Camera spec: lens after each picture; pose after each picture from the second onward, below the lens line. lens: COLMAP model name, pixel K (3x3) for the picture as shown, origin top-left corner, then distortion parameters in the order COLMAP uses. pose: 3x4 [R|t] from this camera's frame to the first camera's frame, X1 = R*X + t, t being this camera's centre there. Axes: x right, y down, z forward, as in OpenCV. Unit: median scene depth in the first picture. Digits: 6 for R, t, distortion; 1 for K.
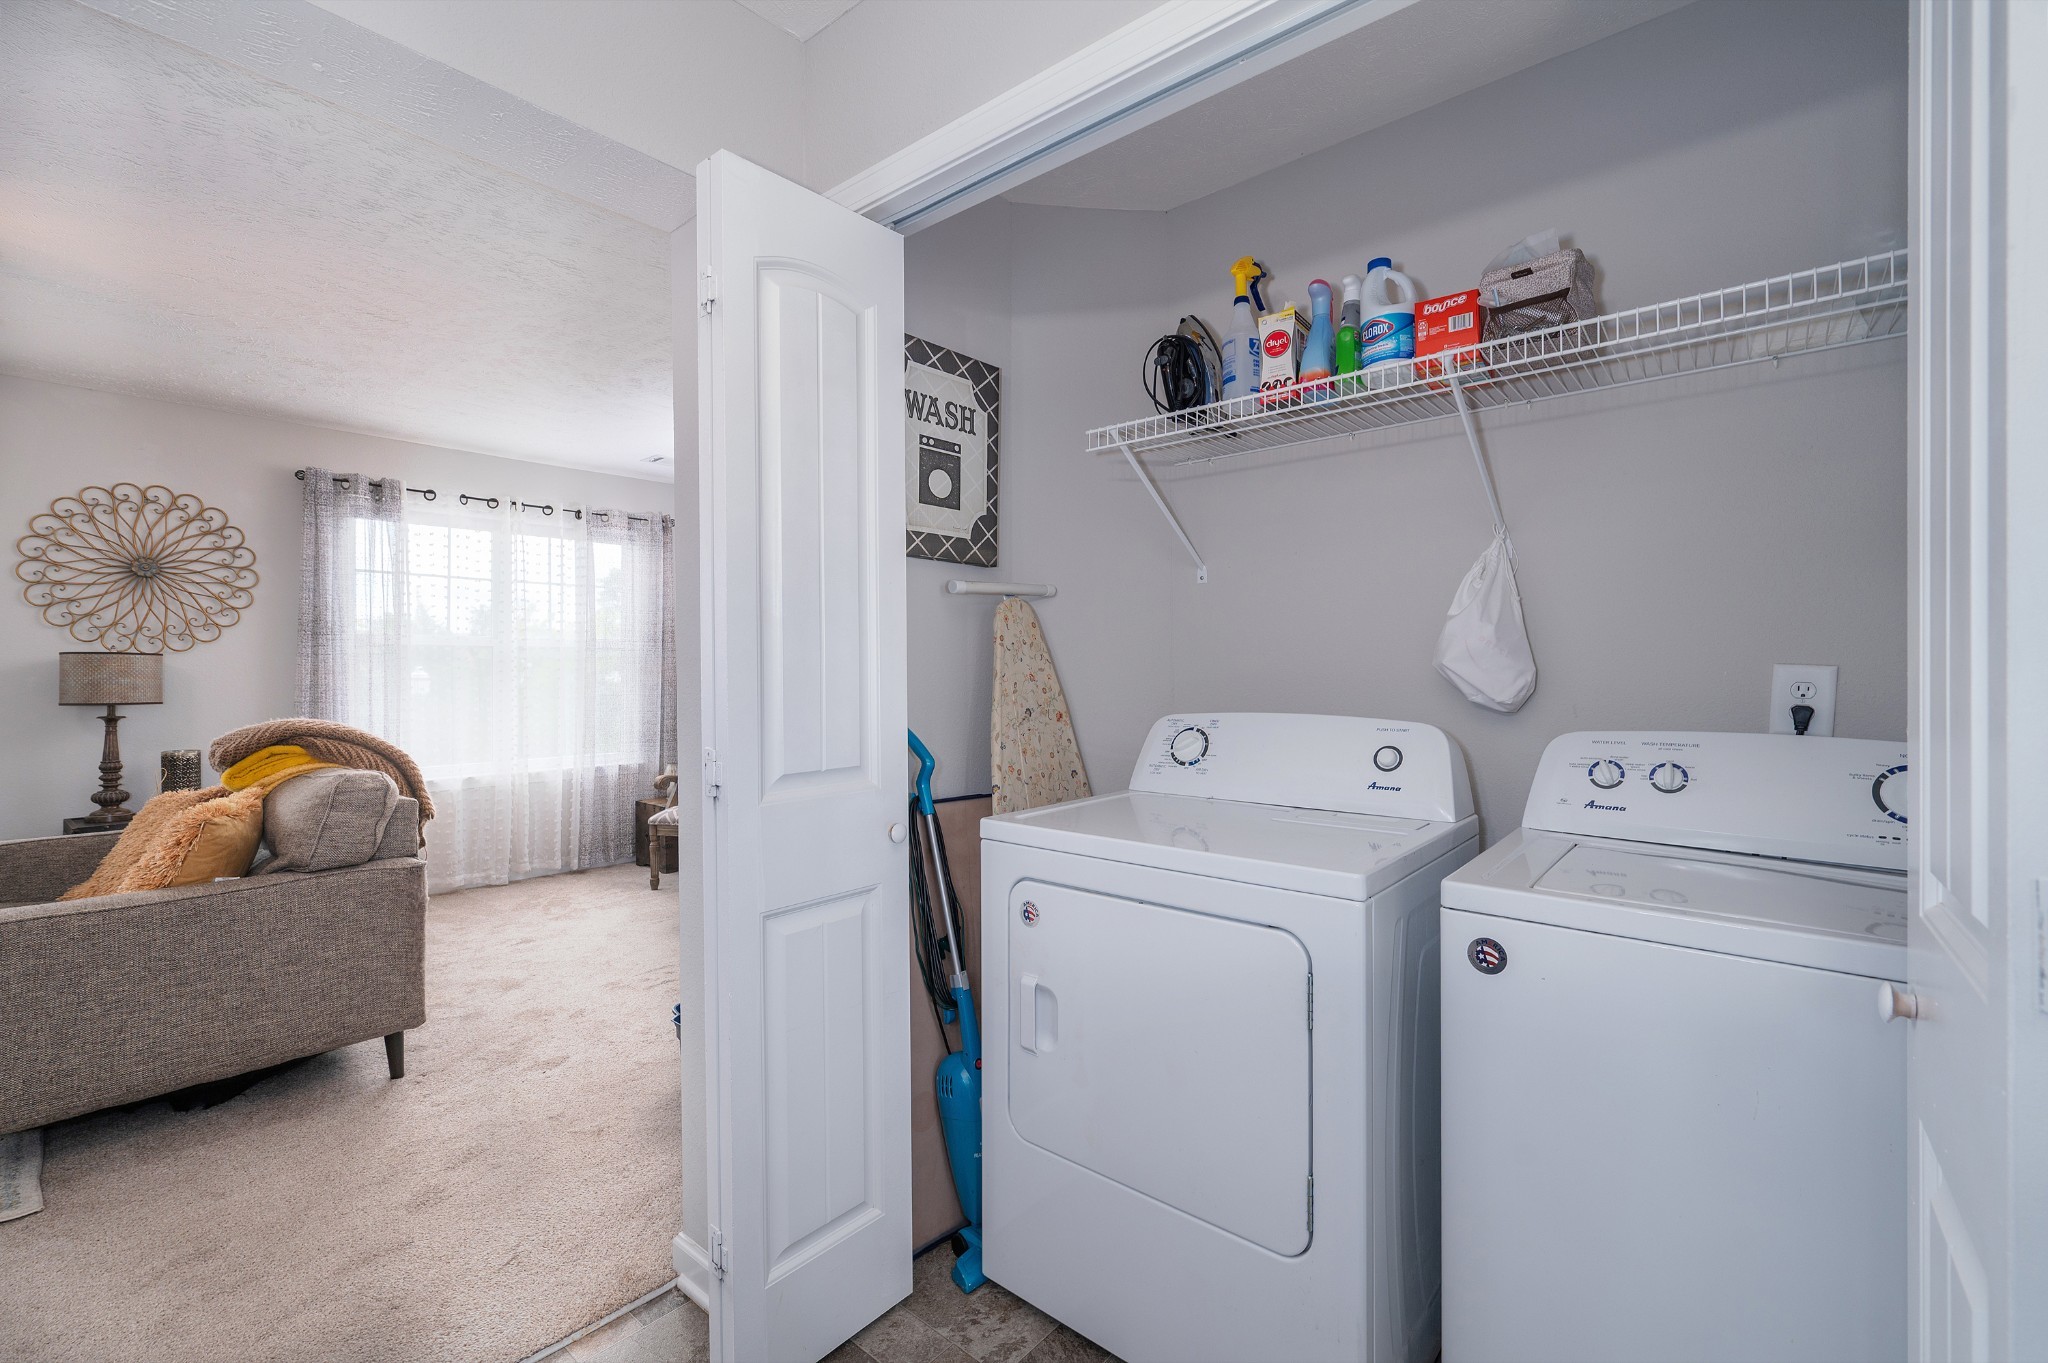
lens RADIAL K [[884.7, 0, 1013.8], [0, 884.7, 676.7], [0, 0, 1]] dist [-0.001200, -0.000062]
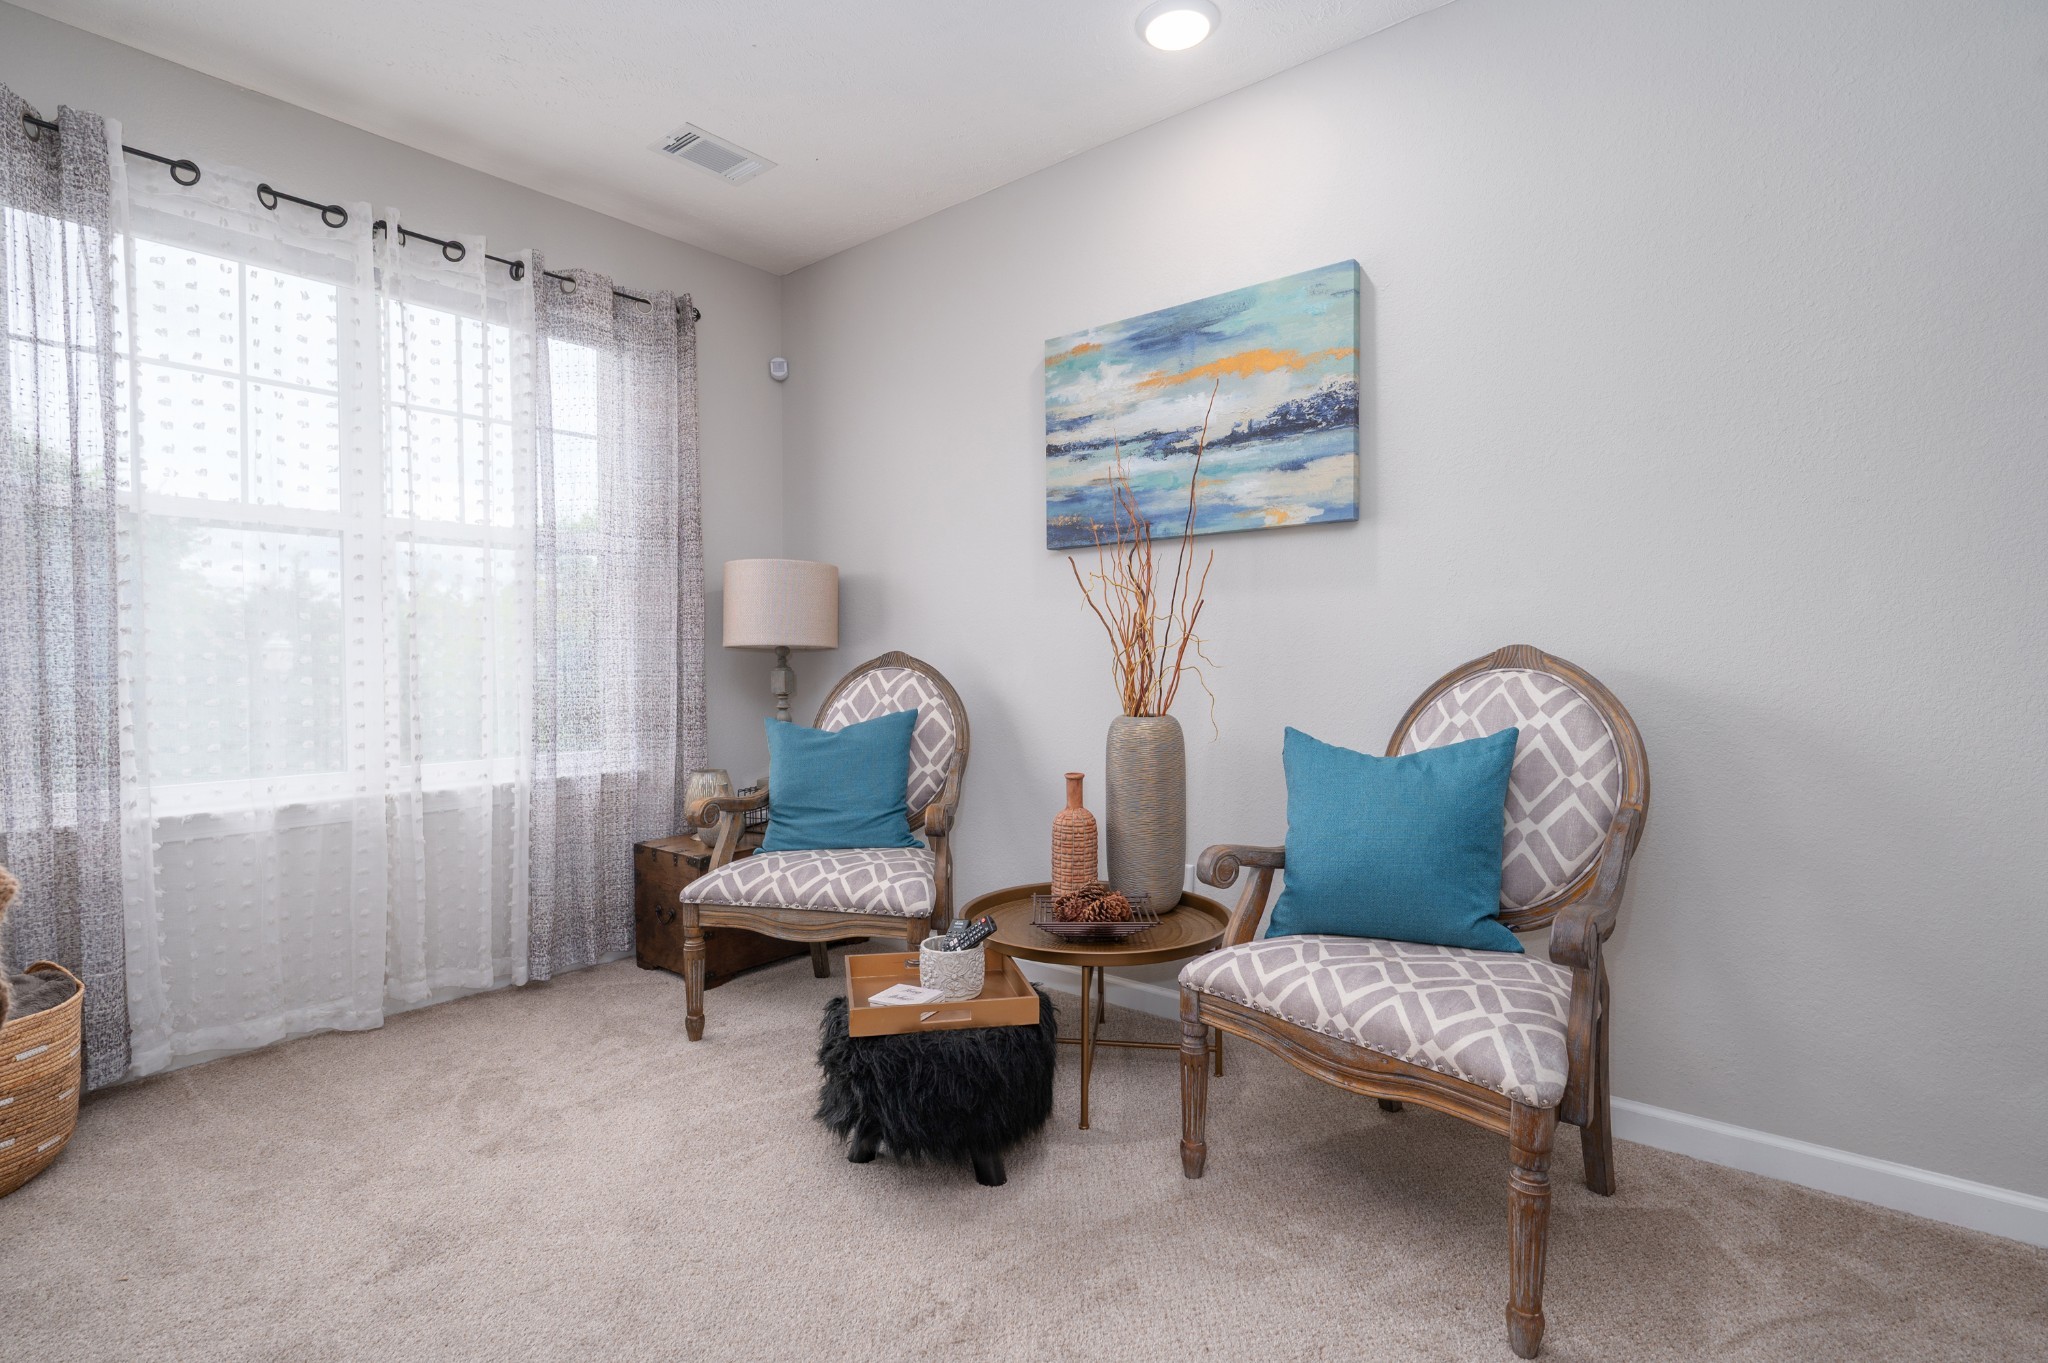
lens RADIAL K [[984.9, 0, 1004.8], [0, 984.9, 686.5], [0, 0, 1]] dist [-0.000262, -0.000462]
pose [[0.999650, -0.002389, 0.026366, -0.309753], [0.001734, 0.999690, 0.024827, 0.047376], [-0.026417, -0.024773, 0.999344, 0.576225]]
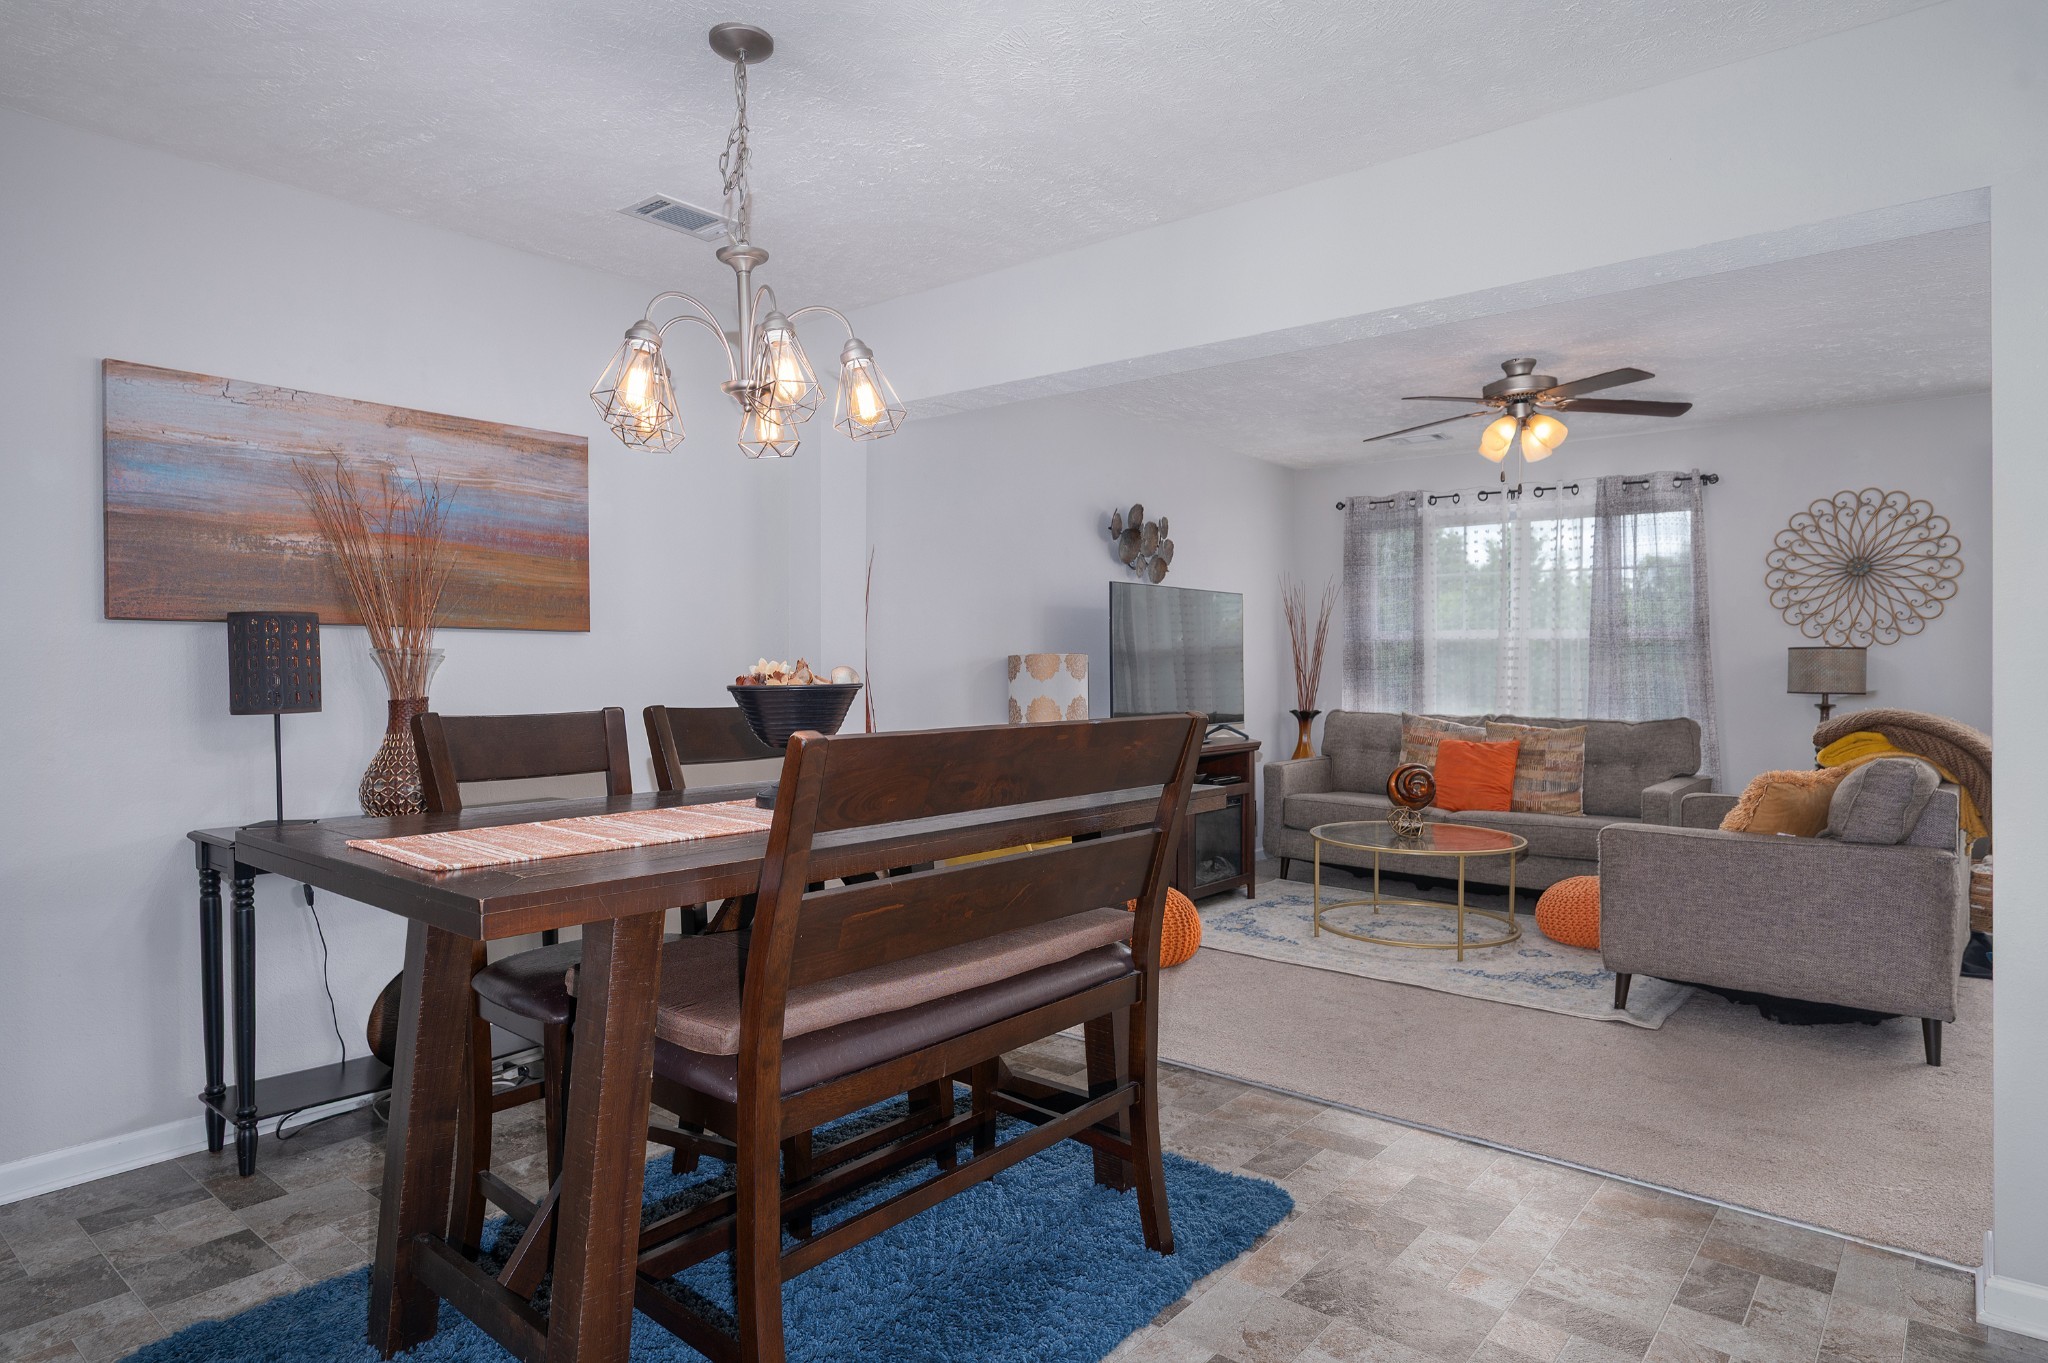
lens RADIAL K [[1180.6, 0, 1030.1], [0, 1180.6, 672.9], [0, 0, 1]] dist [-0.000533, 0.002999]
pose [[0.037698, 0.007563, -0.999261, 0.407476], [-0.005354, 0.999959, 0.007366, -0.000113], [0.999275, 0.005072, 0.037737, -0.058275]]
